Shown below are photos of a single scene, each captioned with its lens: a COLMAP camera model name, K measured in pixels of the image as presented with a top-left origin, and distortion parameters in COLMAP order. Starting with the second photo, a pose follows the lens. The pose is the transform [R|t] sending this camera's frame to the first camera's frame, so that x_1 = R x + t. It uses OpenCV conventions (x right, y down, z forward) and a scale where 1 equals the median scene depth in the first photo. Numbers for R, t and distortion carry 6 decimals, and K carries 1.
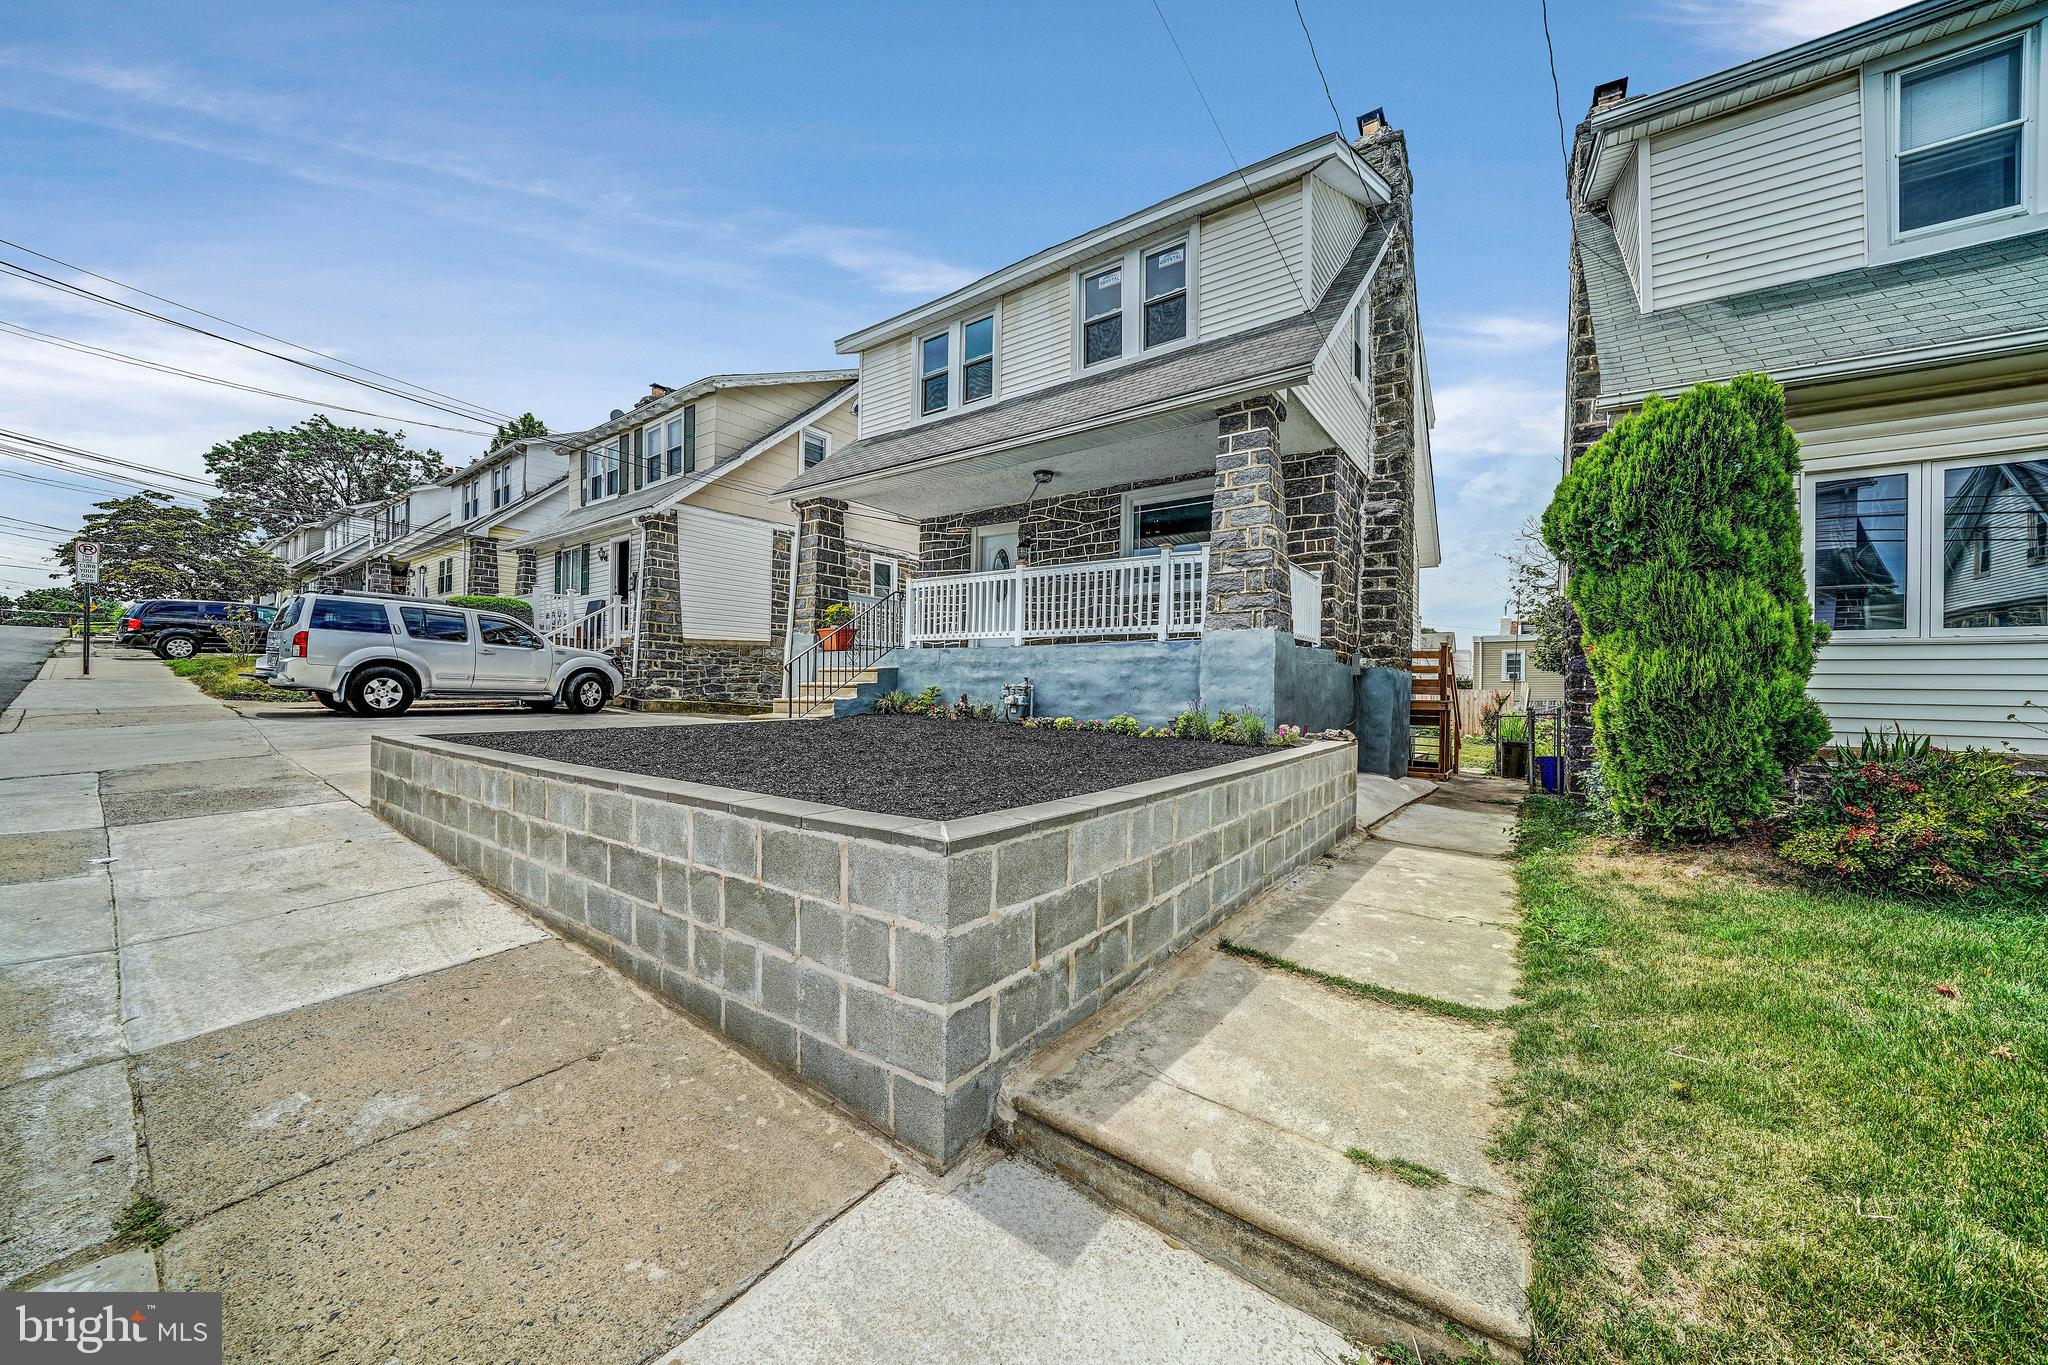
lens RADIAL K [[707.7, 0, 1025.3], [0, 707.7, 686.7], [0, 0, 1]] dist [-0.025338, 0.002030]
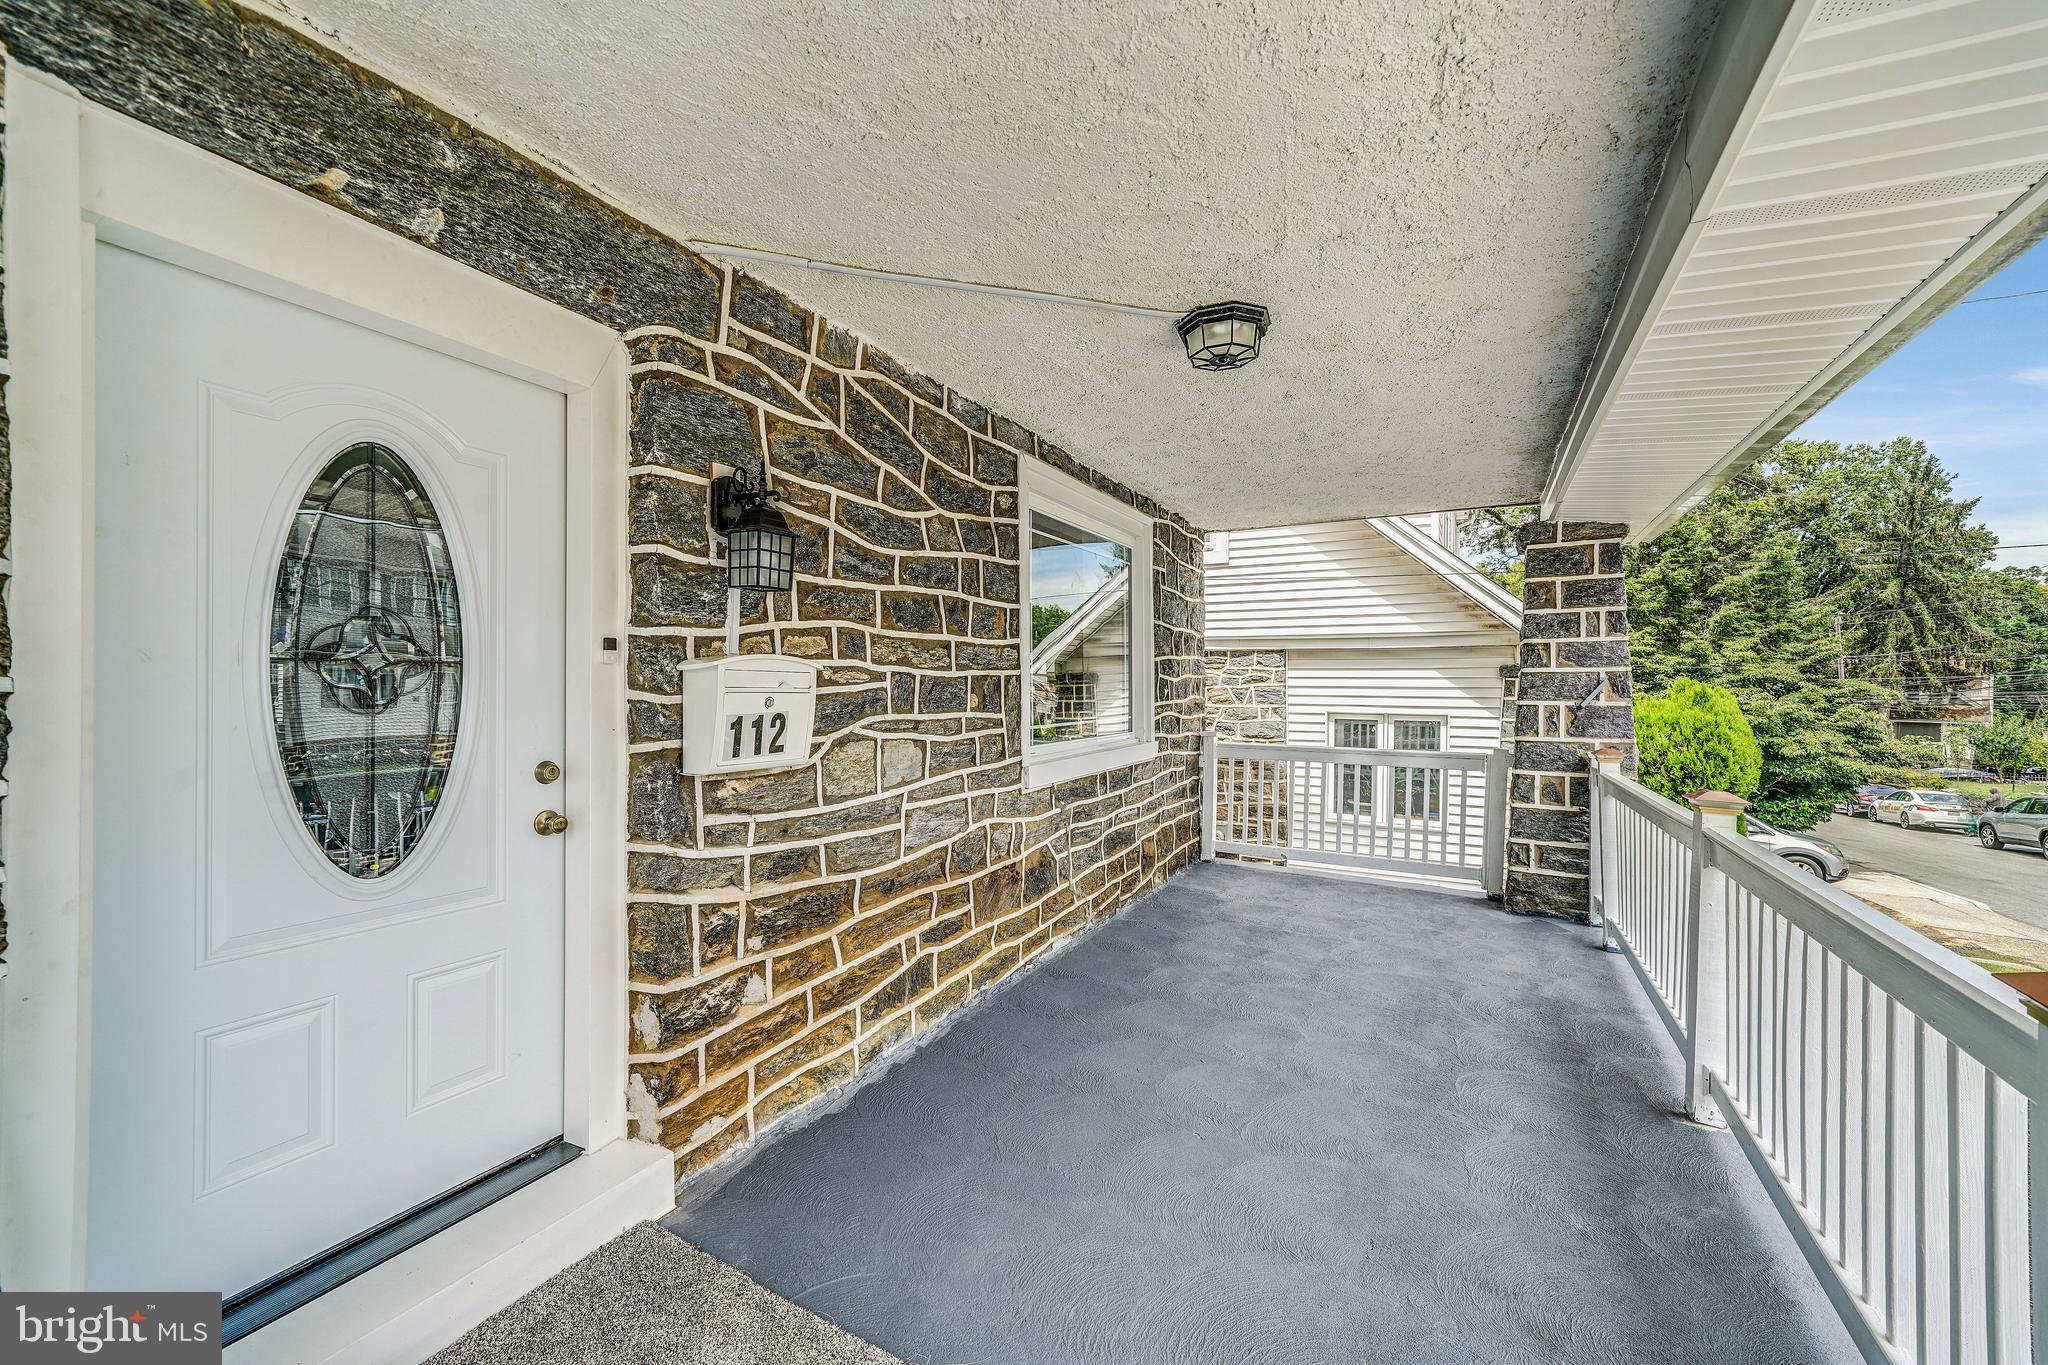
lens RADIAL K [[821.4, 0, 1024.0], [0, 821.4, 682.5], [0, 0, 1]] dist [-0.003733, -0.000047]
pose [[-0.123779, -0.015245, 0.992193, -0.219974], [-0.008300, 0.999863, 0.014327, -0.178553], [-0.992275, -0.006462, -0.123888, 1.036724]]
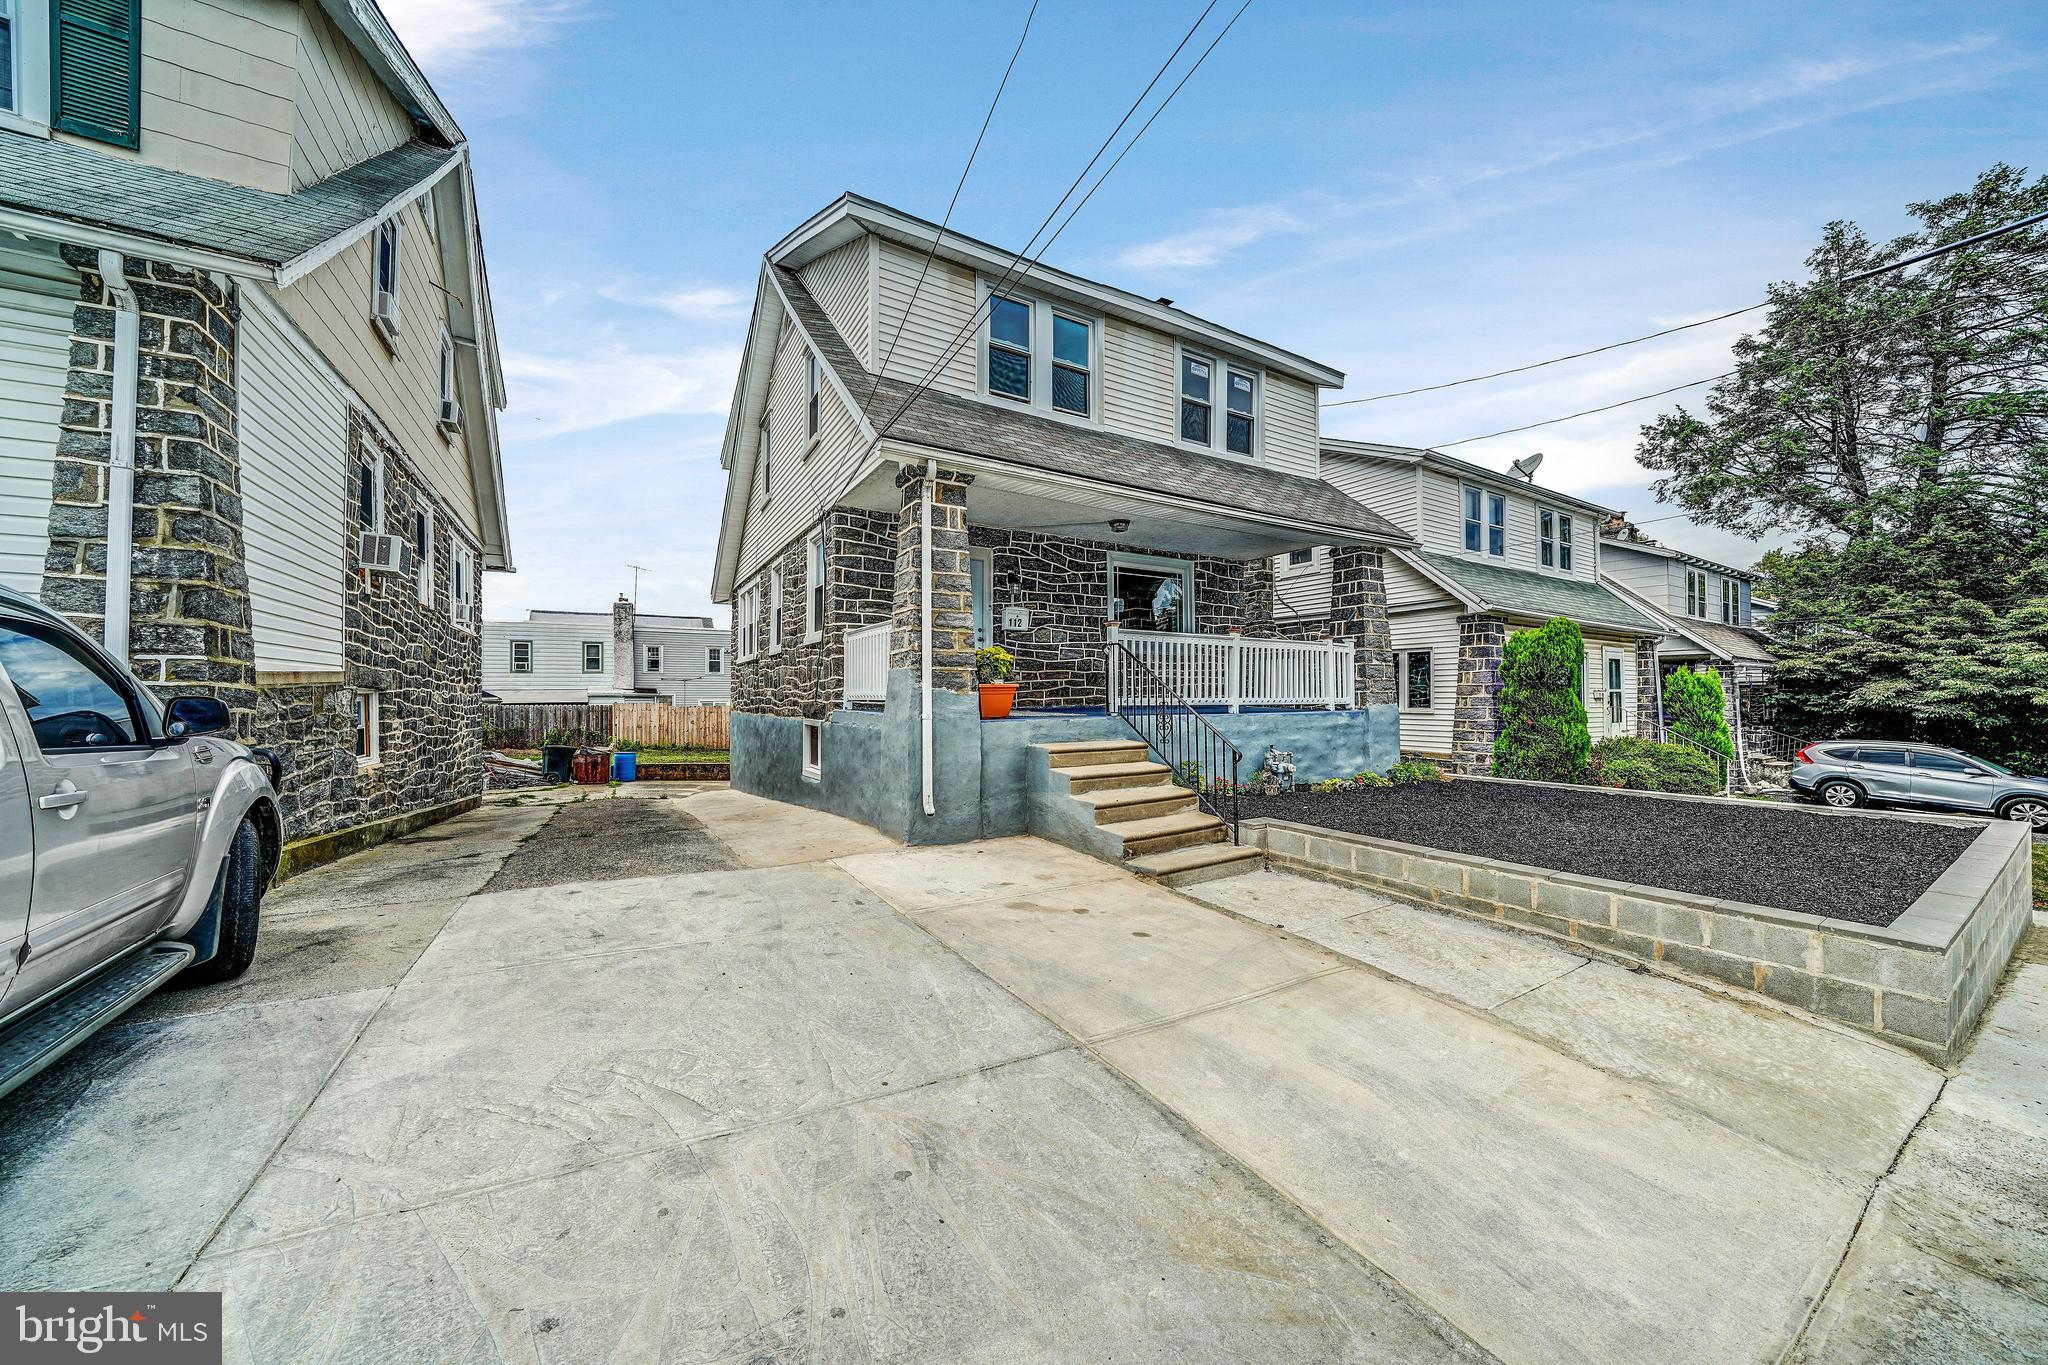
lens RADIAL K [[707.7, 0, 1025.3], [0, 707.7, 686.7], [0, 0, 1]] dist [-0.025338, 0.002030]
pose [[0.396358, -0.002813, 0.918092, -0.845021], [0.006891, 0.999976, 0.000089, -0.078147], [-0.918070, 0.006291, 0.396368, 0.701391]]
